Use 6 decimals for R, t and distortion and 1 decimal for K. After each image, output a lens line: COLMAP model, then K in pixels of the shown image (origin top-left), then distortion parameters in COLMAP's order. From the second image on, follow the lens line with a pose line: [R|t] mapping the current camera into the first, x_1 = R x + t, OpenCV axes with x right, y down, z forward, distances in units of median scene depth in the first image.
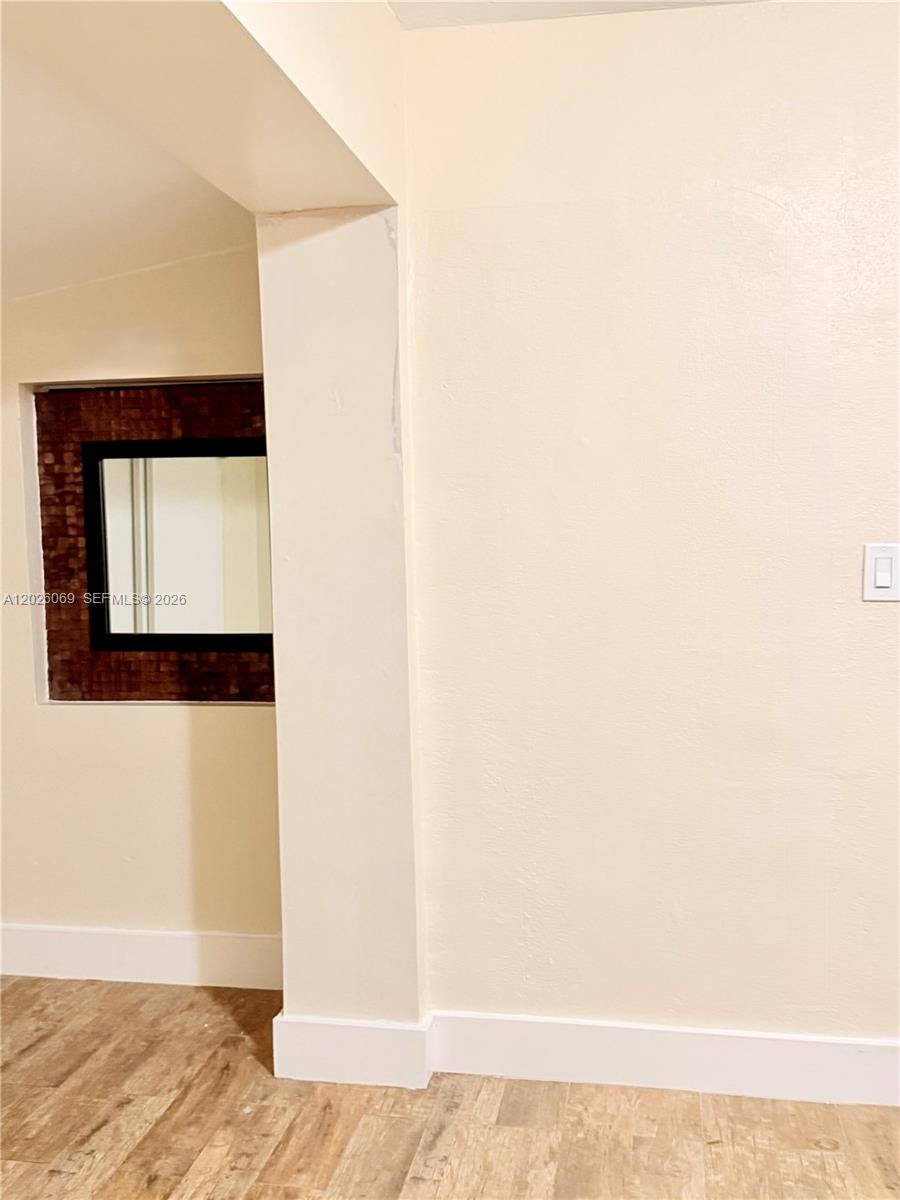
lens RADIAL K [[1069.9, 0, 450.0], [0, 1069.9, 600.0], [0, 0, 1]] dist [0.049491, -0.100859]
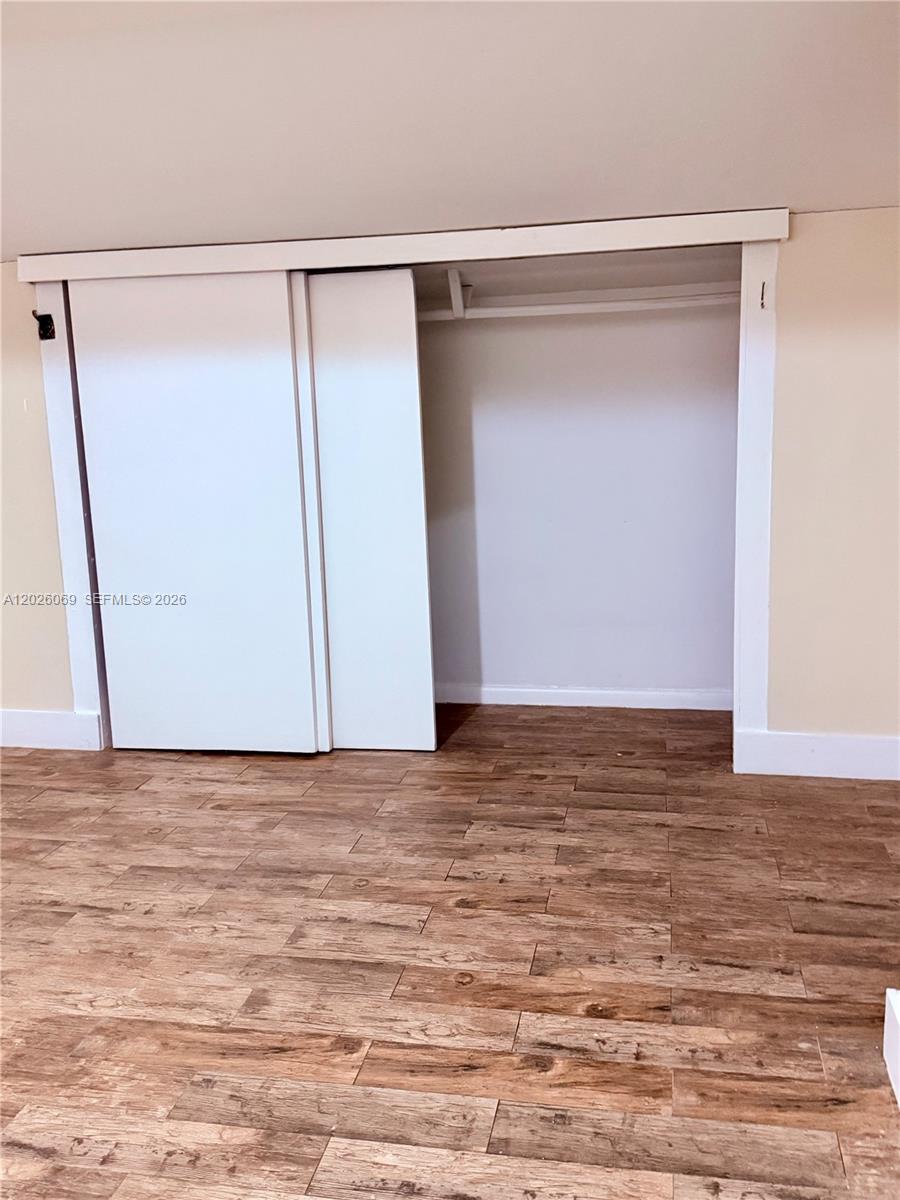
lens RADIAL K [[1087.4, 0, 443.0], [0, 1087.4, 604.3], [0, 0, 1]] dist [0.198000, -0.446397]
pose [[-0.010055, 0.199435, -0.979859, 0.535716], [-0.053308, 0.978409, 0.199687, -0.030005], [0.998527, 0.054242, 0.000794, 0.600486]]
